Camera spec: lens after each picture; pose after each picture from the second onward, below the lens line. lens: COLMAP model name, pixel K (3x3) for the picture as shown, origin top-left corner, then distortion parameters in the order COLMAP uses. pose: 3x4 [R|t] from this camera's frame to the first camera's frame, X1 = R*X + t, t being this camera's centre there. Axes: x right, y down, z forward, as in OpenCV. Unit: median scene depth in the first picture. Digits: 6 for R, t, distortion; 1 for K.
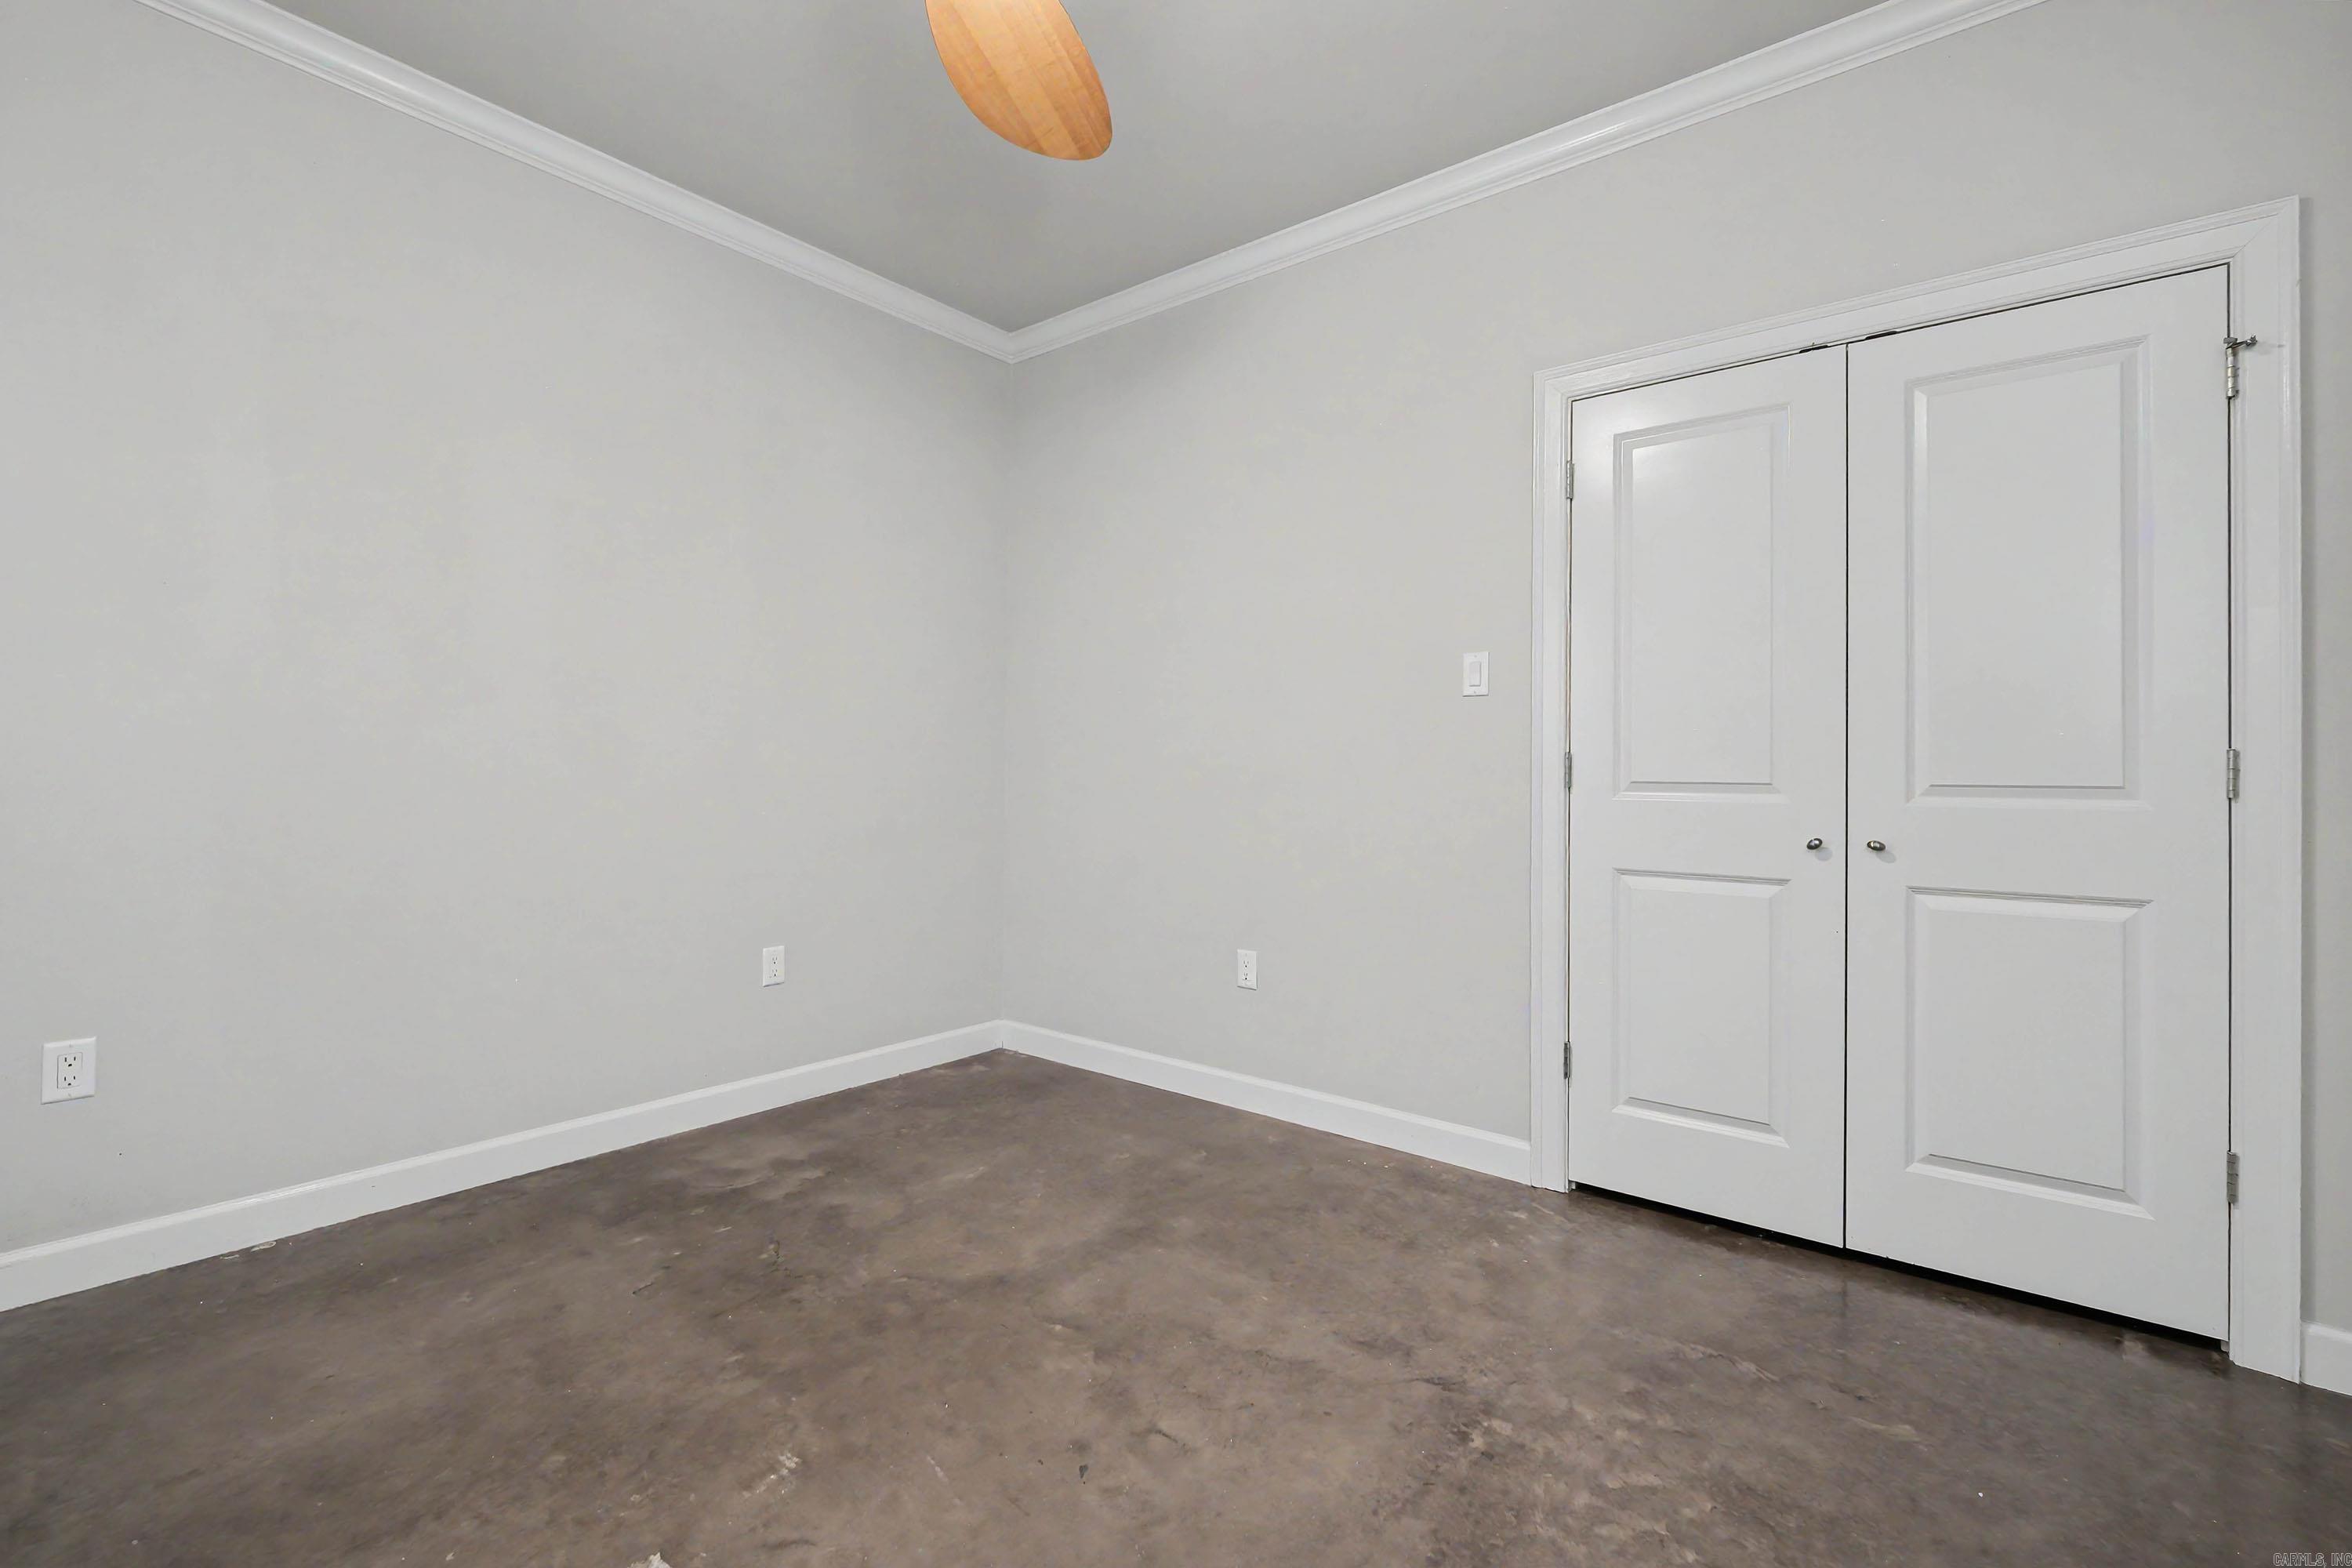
lens RADIAL K [[1034.8, 0, 1179.3], [0, 1034.8, 767.8], [0, 0, 1]] dist [0.000231, 0.000278]
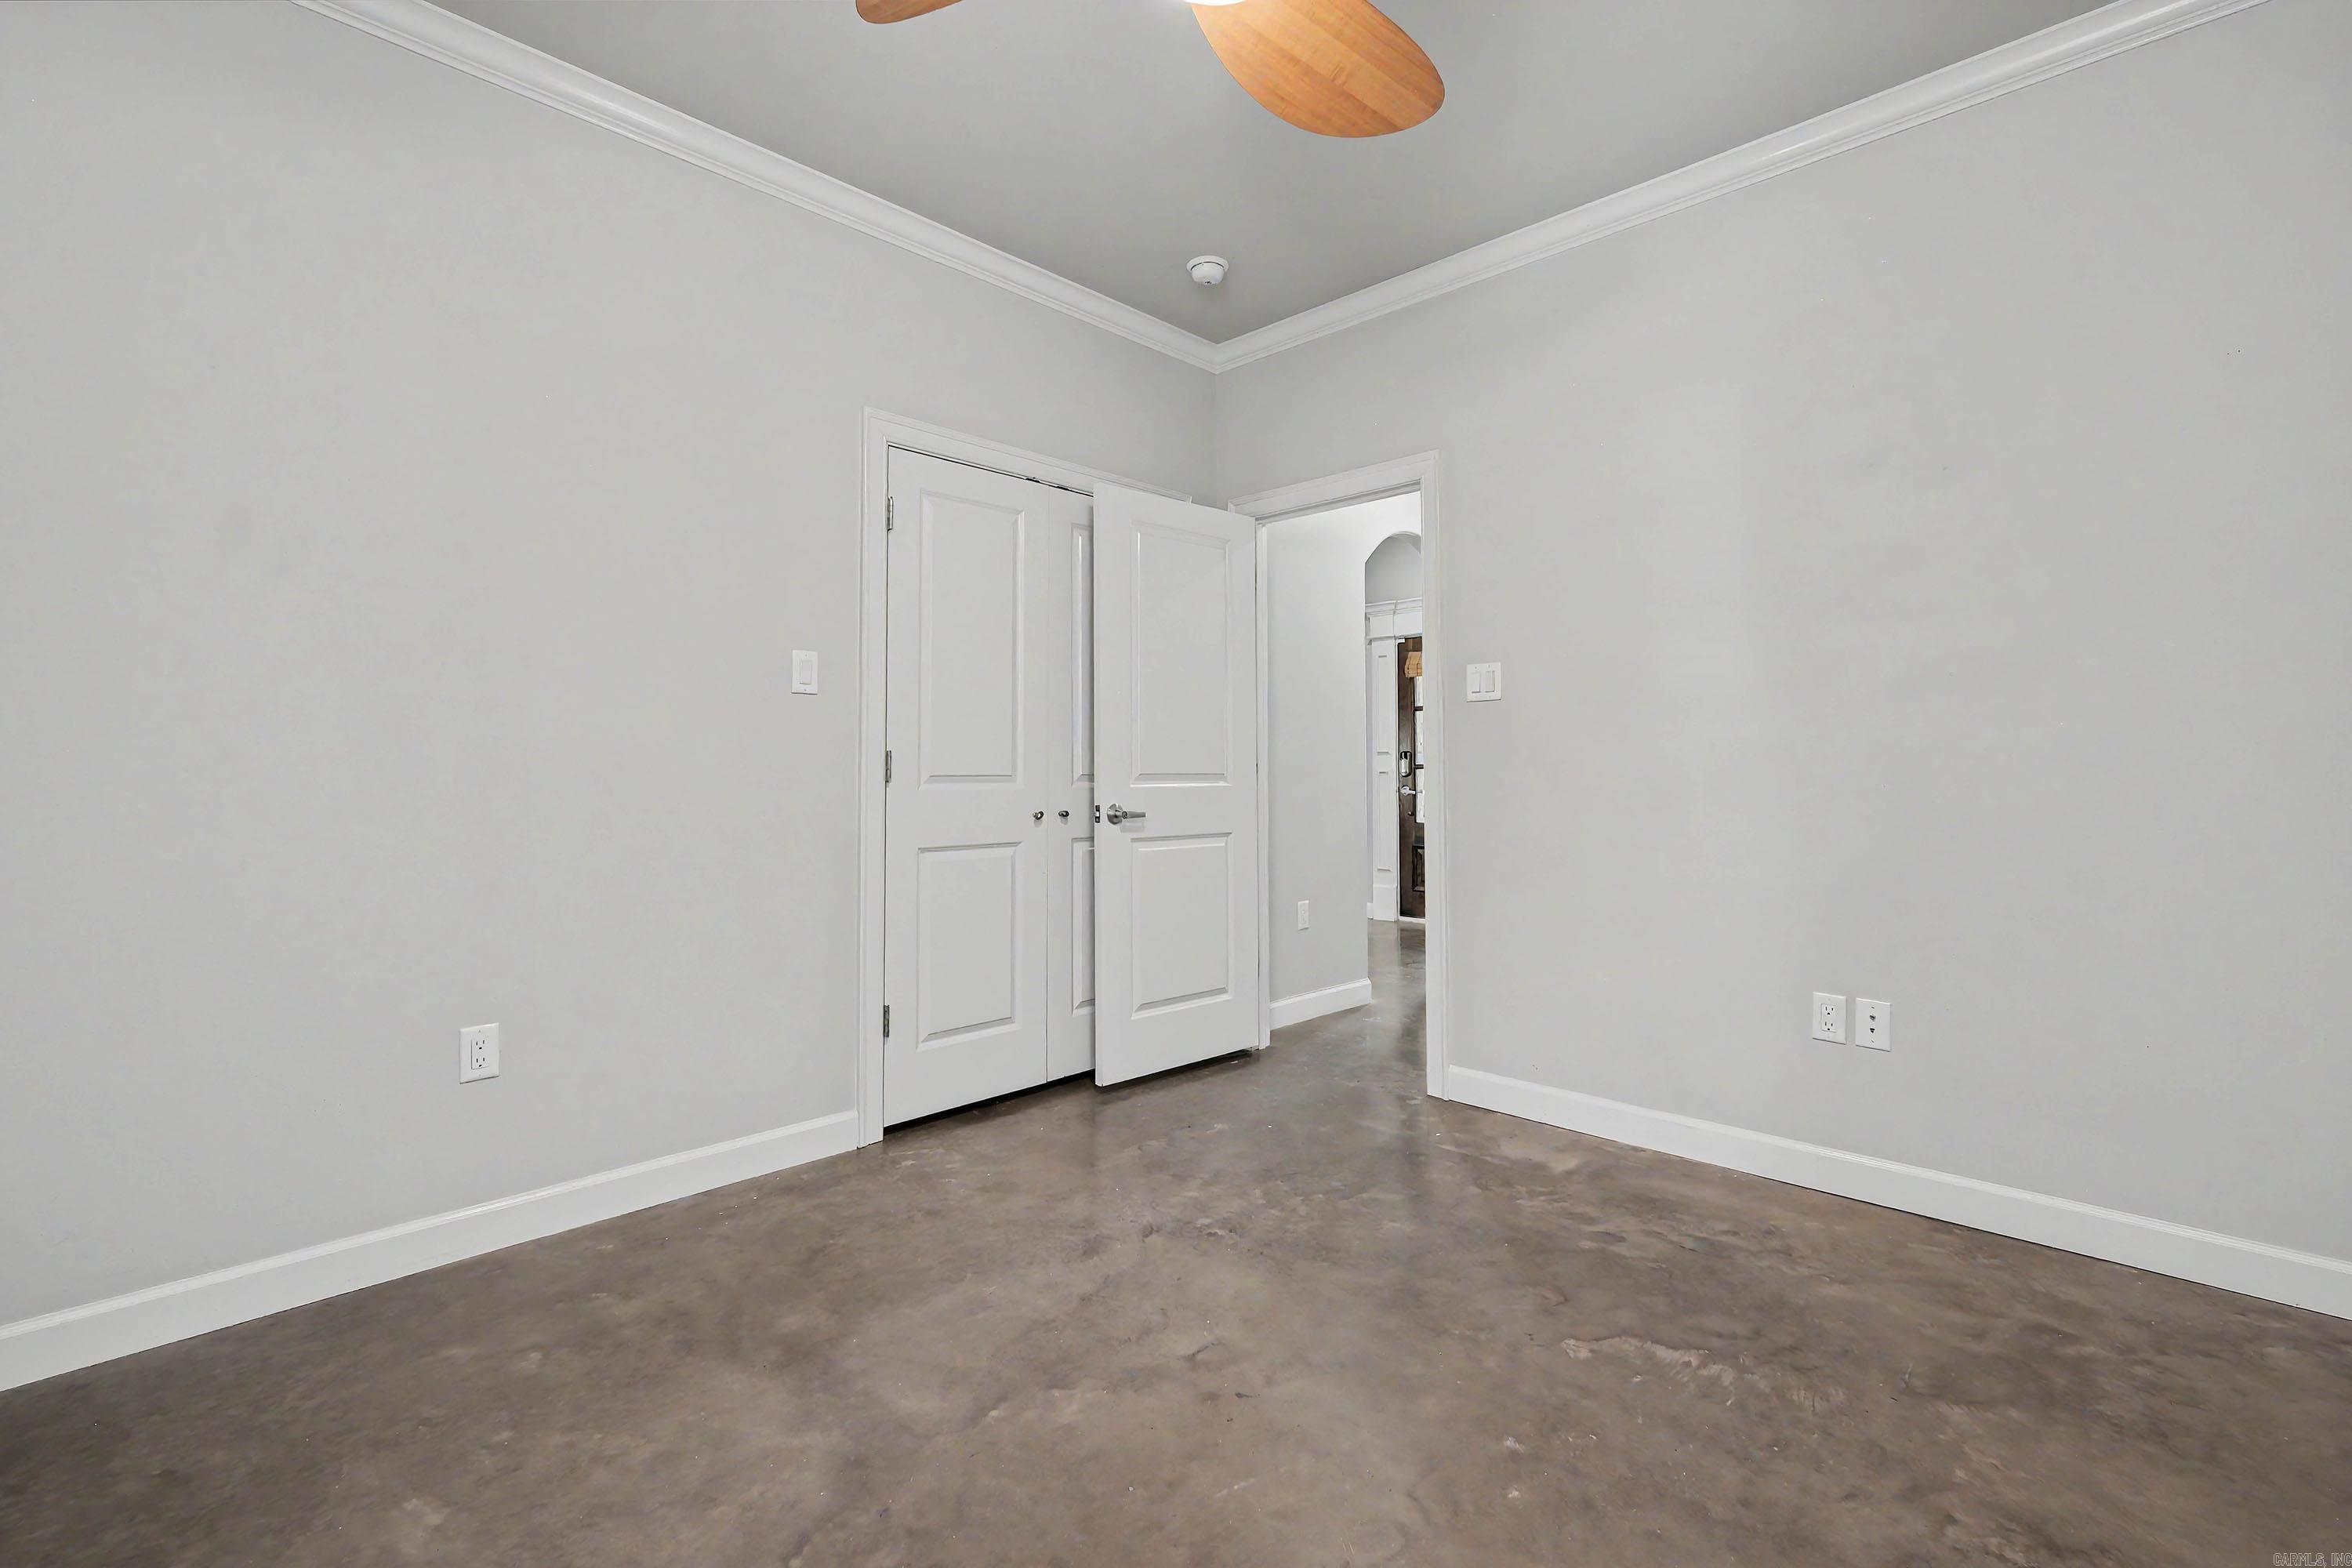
lens RADIAL K [[1034.8, 0, 1168.9], [0, 1034.8, 746.9], [0, 0, 1]] dist [0.000231, 0.000278]
pose [[0.098180, 0.016594, 0.995030, -0.916546], [-0.001776, 0.999862, -0.016499, -0.000827], [-0.995167, -0.000147, 0.098196, 0.727581]]
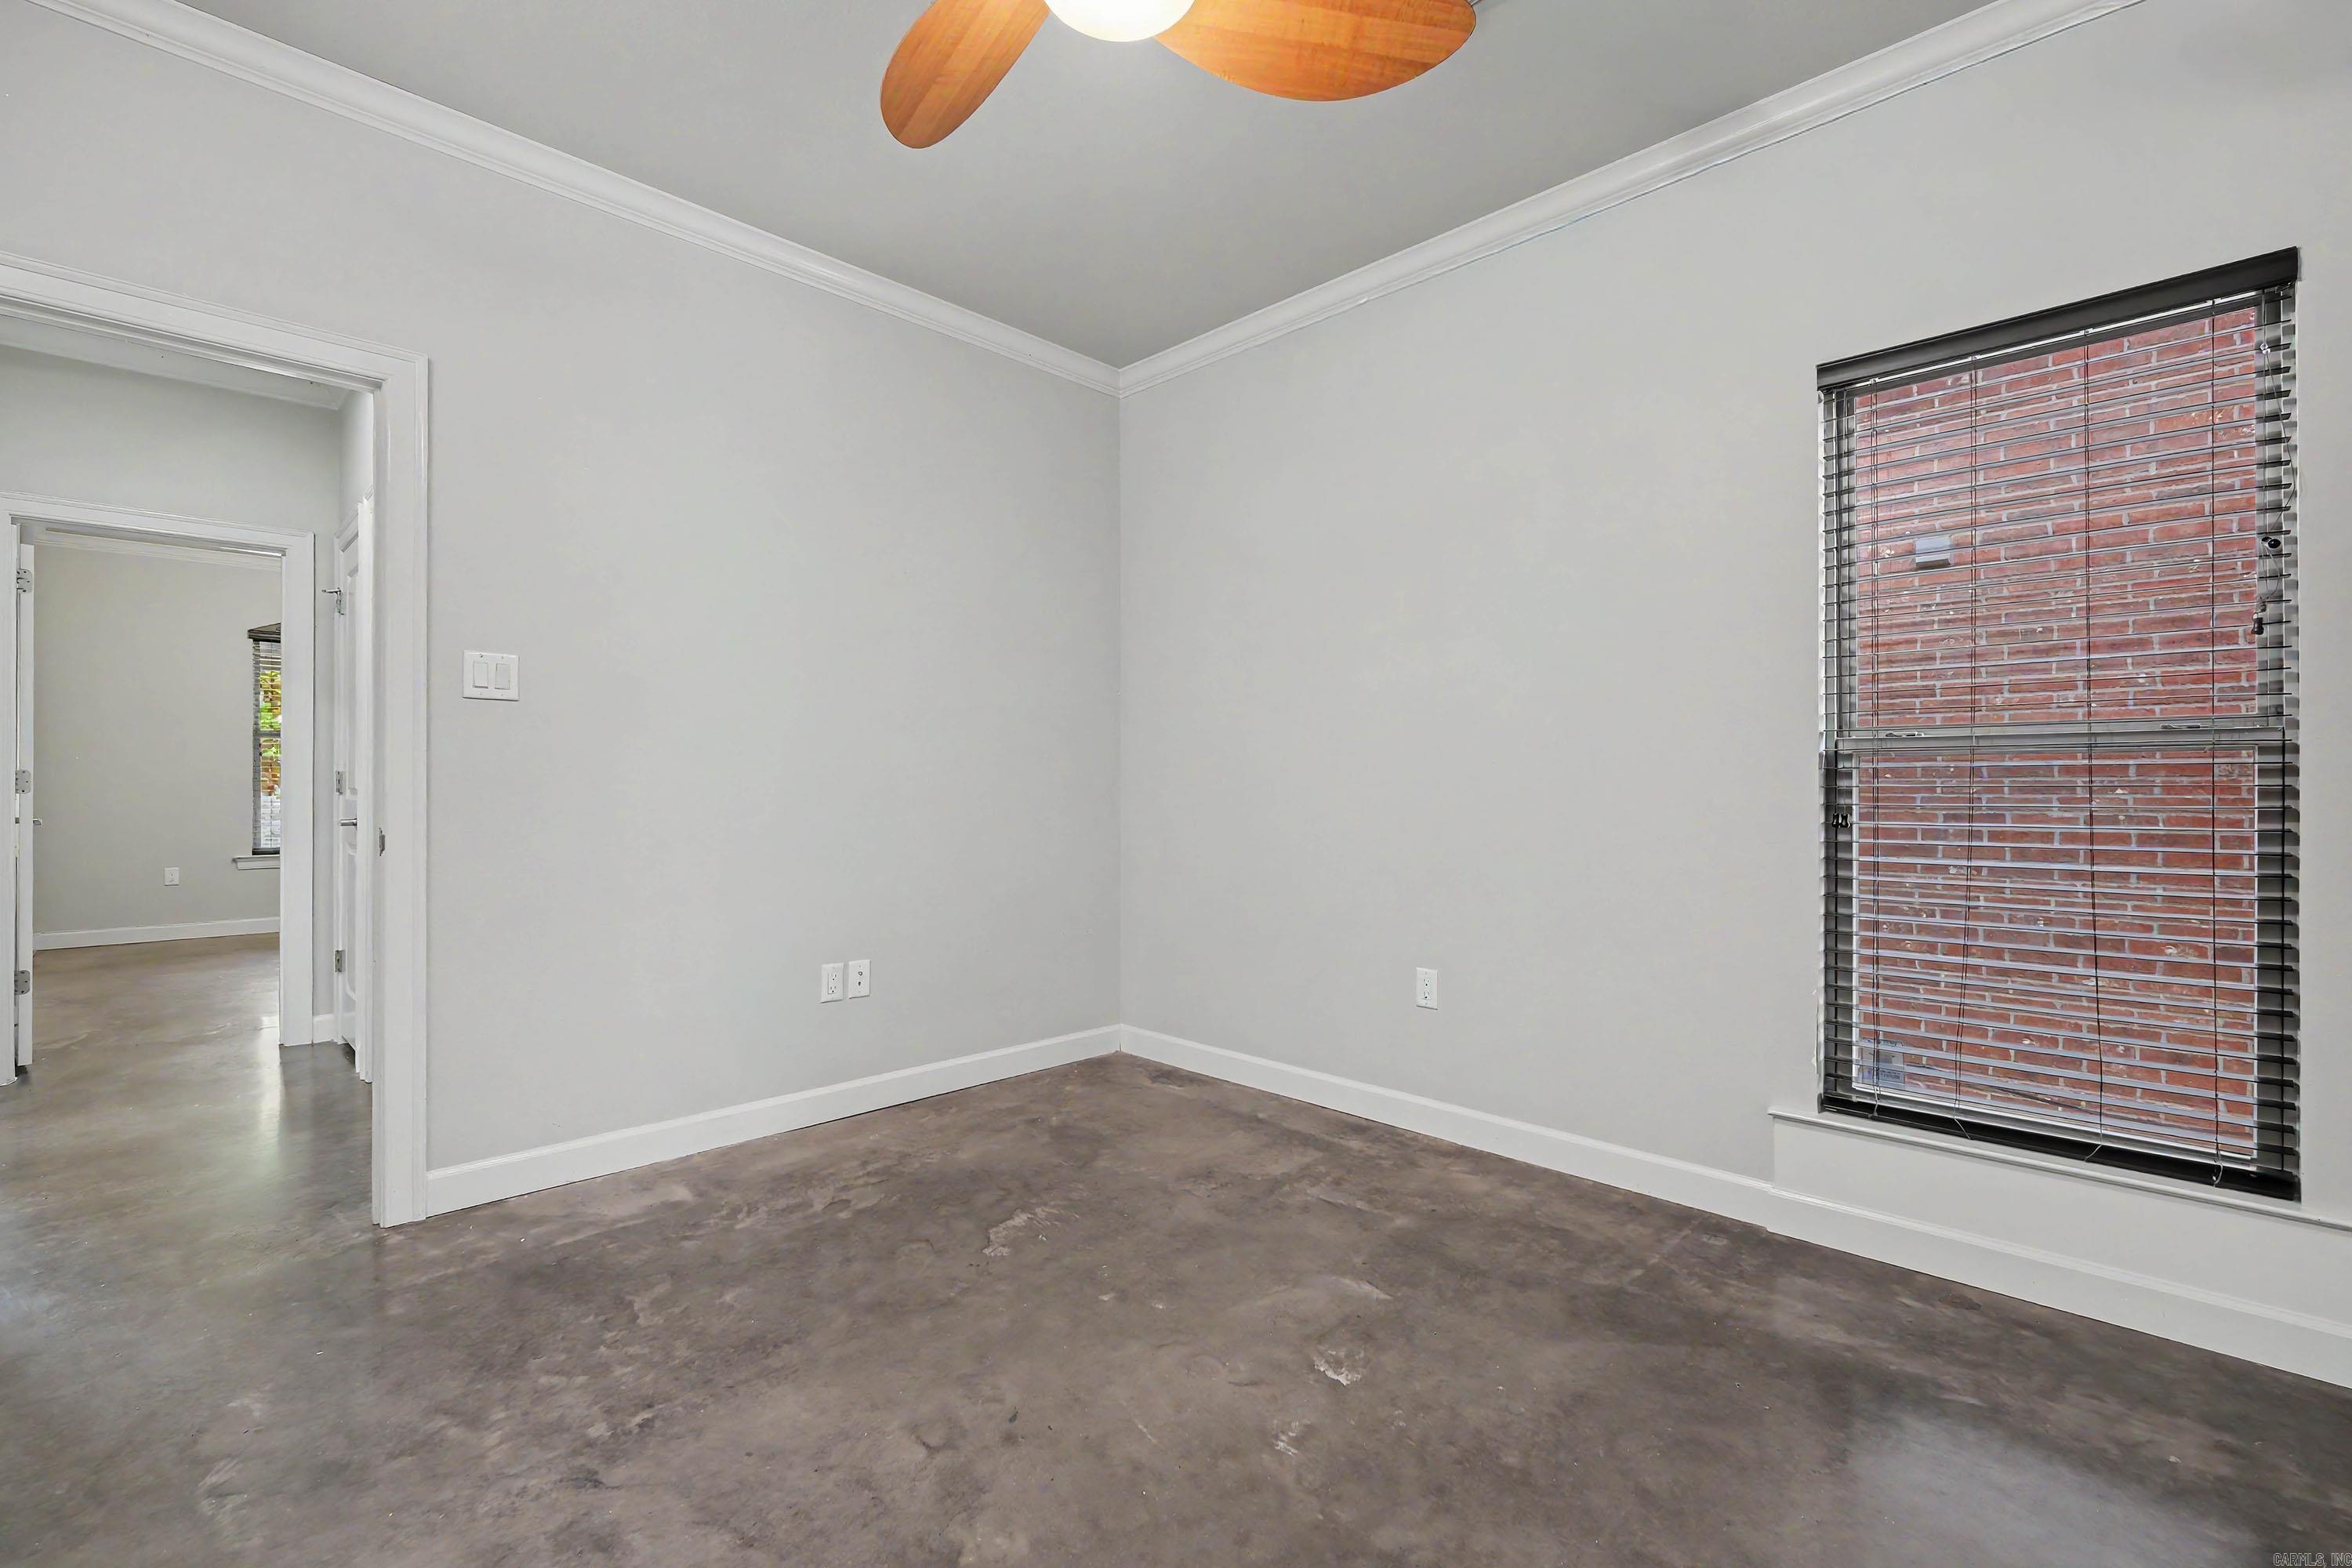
lens RADIAL K [[1034.8, 0, 1178.1], [0, 1034.8, 787.7], [0, 0, 1]] dist [0.000231, 0.000278]
pose [[-0.994417, -0.011131, 0.104935, -0.282888], [-0.011438, 0.999932, -0.002329, 0.004178], [-0.104902, -0.003517, -0.994476, 1.564762]]
